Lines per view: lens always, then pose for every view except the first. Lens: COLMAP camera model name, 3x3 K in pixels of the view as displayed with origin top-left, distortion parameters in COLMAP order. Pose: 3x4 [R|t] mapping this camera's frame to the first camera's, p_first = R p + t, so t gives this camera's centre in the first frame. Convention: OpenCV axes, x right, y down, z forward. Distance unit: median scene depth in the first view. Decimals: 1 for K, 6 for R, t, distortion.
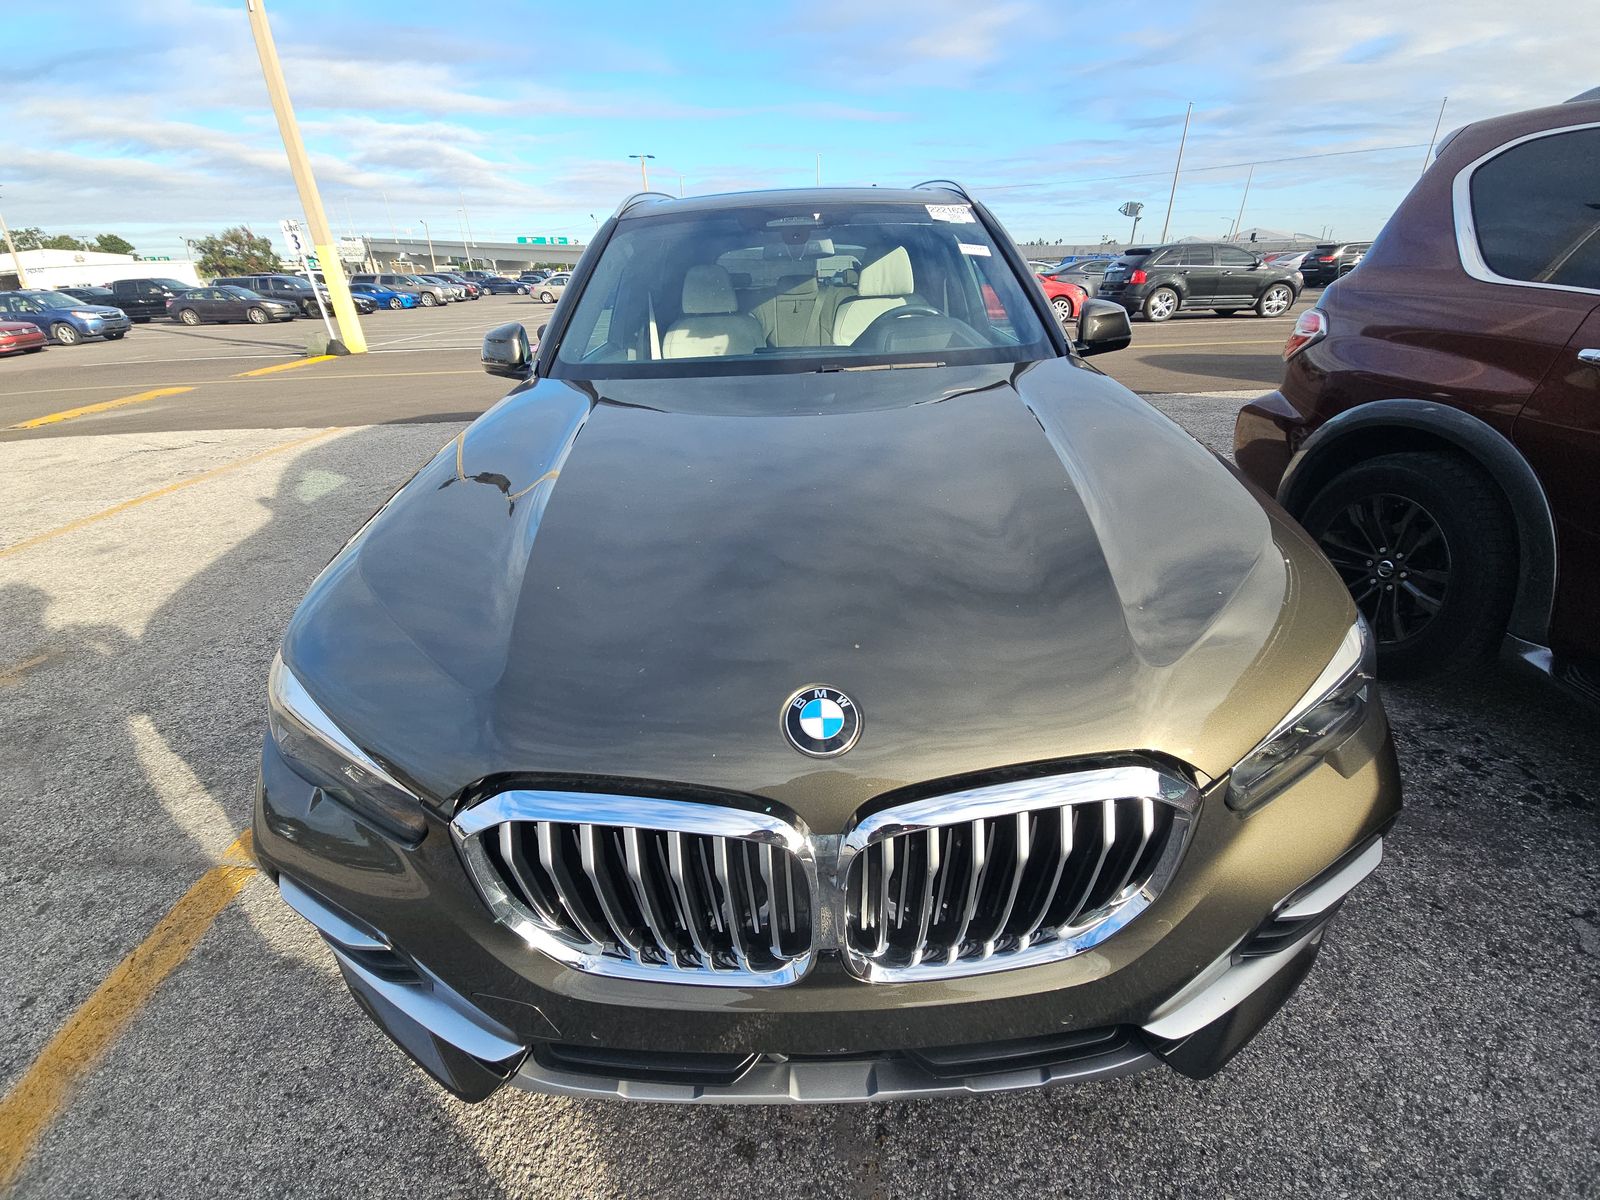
lens RADIAL K [[649.4, 0, 800.0], [0, 649.4, 600.0], [0, 0, 1]] dist [0.014241, -0.011572]
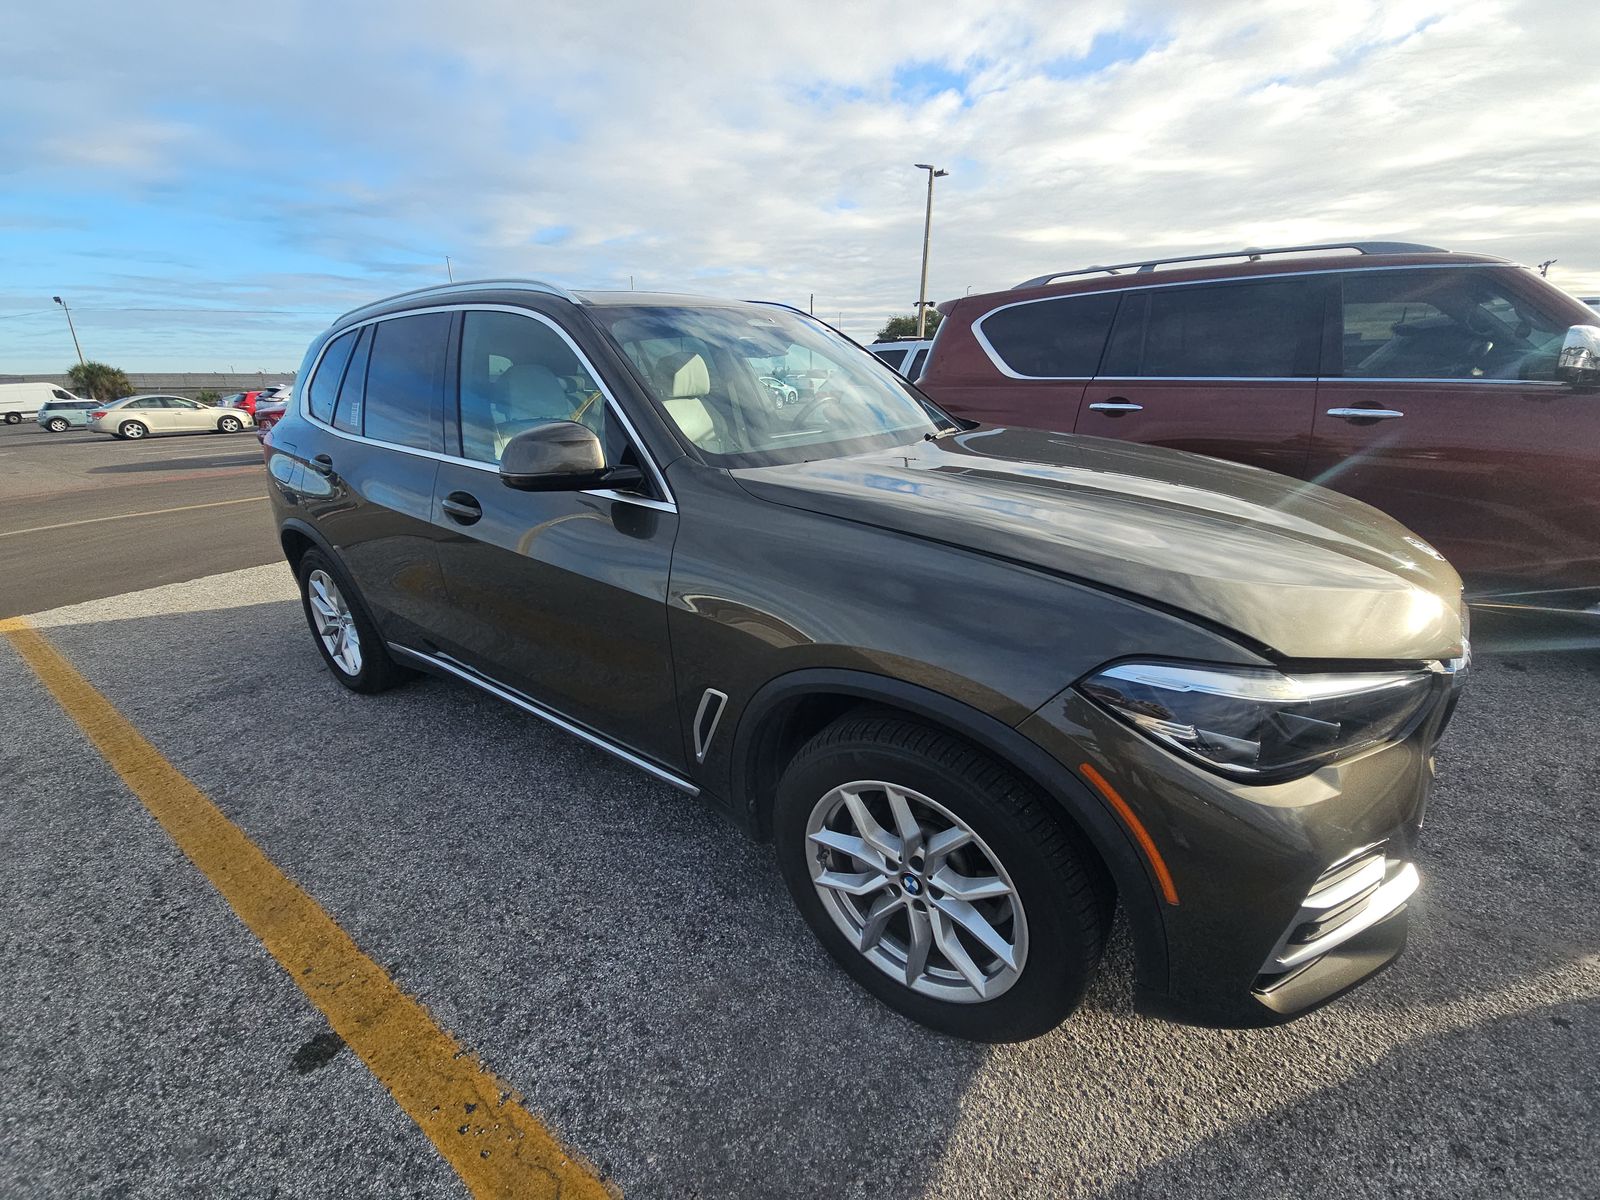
lens RADIAL K [[649.4, 0, 800.0], [0, 649.4, 600.0], [0, 0, 1]] dist [0.014241, -0.011572]
pose [[0.599623, -0.260849, 0.756578, -1.584753], [0.381853, 0.924085, 0.015965, -0.271237], [-0.703307, 0.279328, 0.653708, 0.635862]]
